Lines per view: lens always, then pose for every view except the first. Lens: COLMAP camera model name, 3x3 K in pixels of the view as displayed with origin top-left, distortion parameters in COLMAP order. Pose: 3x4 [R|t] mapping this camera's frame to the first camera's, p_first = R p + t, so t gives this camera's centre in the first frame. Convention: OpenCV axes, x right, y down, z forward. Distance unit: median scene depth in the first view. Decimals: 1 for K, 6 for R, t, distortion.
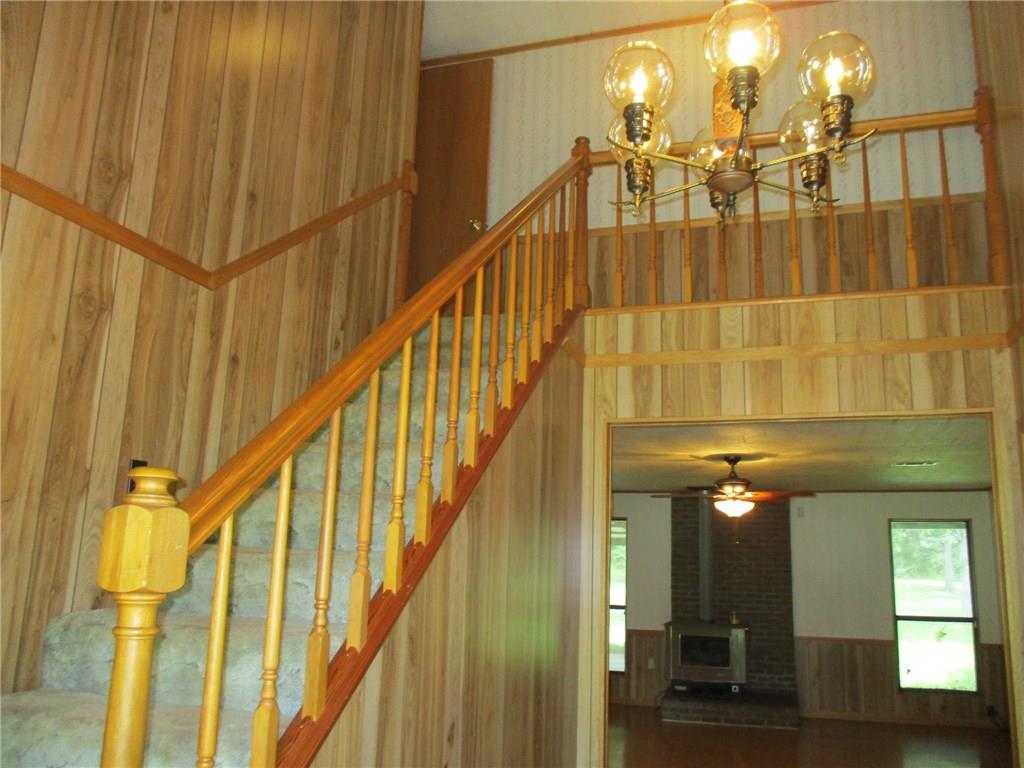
lens RADIAL K [[842.9, 0, 507.2], [0, 842.9, 385.7], [0, 0, 1]] dist [-0.051834, 0.010454]
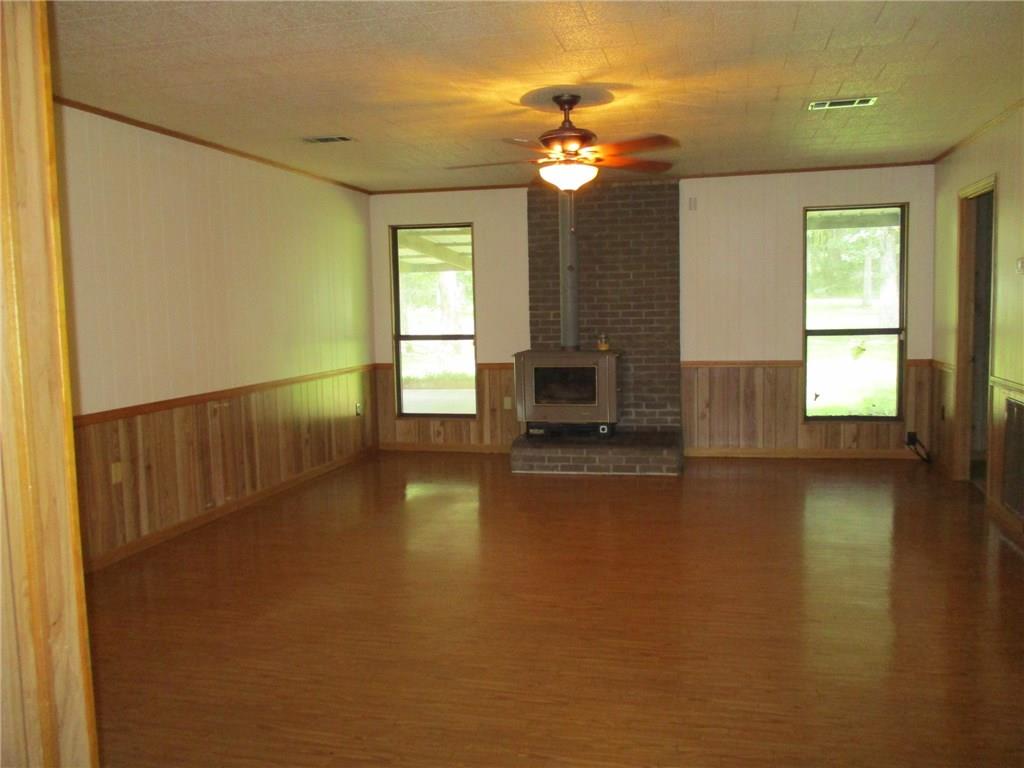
lens RADIAL K [[842.9, 0, 514.5], [0, 842.9, 384.5], [0, 0, 1]] dist [-0.051834, 0.010454]
pose [[0.995084, -0.061347, 0.077751, 0.126109], [0.035170, 0.952775, 0.301632, 0.075604], [-0.092584, -0.297415, 0.950249, 0.251098]]
